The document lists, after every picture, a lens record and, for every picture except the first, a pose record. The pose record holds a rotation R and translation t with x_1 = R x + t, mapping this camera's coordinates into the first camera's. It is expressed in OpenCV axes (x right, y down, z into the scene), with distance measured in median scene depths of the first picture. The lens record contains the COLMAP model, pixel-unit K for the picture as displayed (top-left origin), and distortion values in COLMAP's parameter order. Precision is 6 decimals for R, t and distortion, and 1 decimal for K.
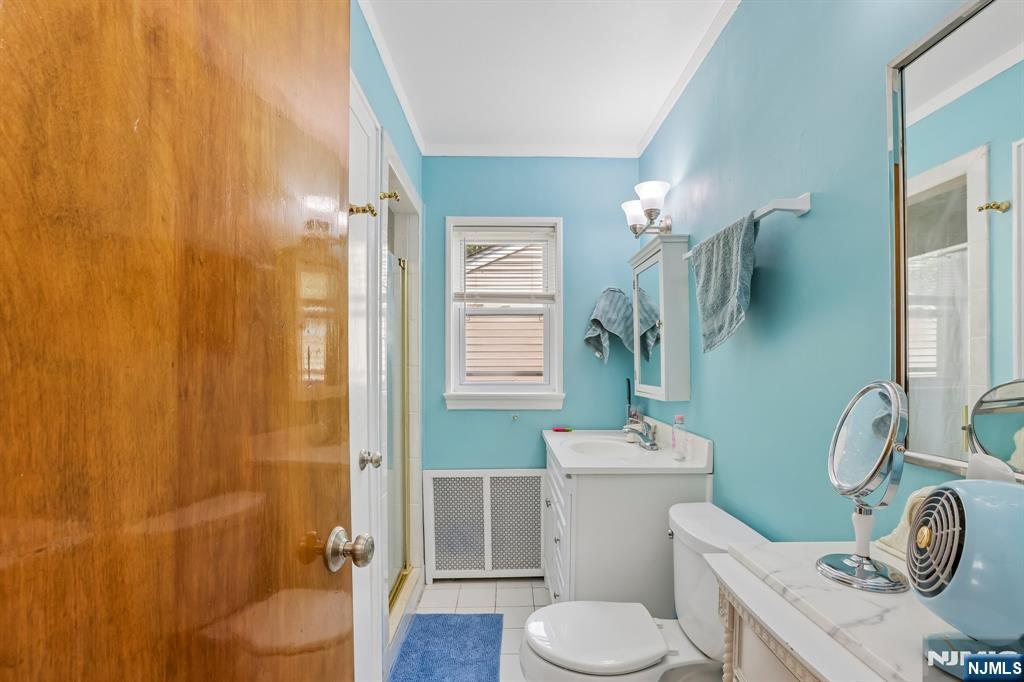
lens RADIAL K [[476.2, 0, 512.1], [0, 476.2, 359.7], [0, 0, 1]] dist [-0.075283, 0.033697]
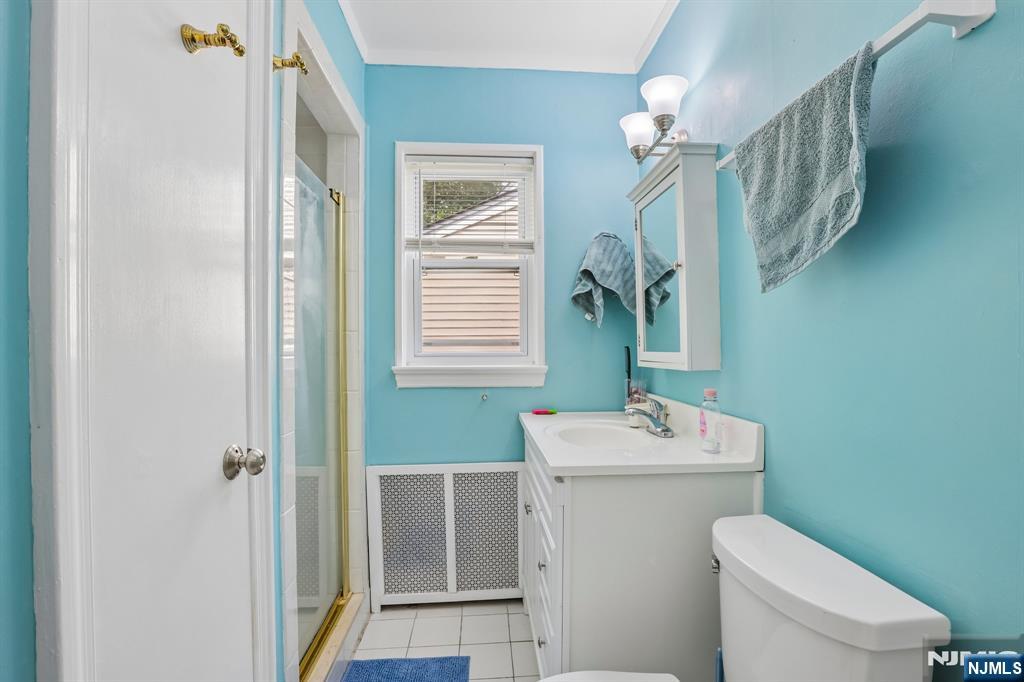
lens RADIAL K [[468.7, 0, 512.0], [0, 468.7, 341.0], [0, 0, 1]] dist [-0.065361, 0.023873]
pose [[0.998591, -0.004725, 0.052855, 0.011634], [0.005151, 0.999955, -0.007924, 0.036411], [-0.052815, 0.008185, 0.998571, 0.232887]]
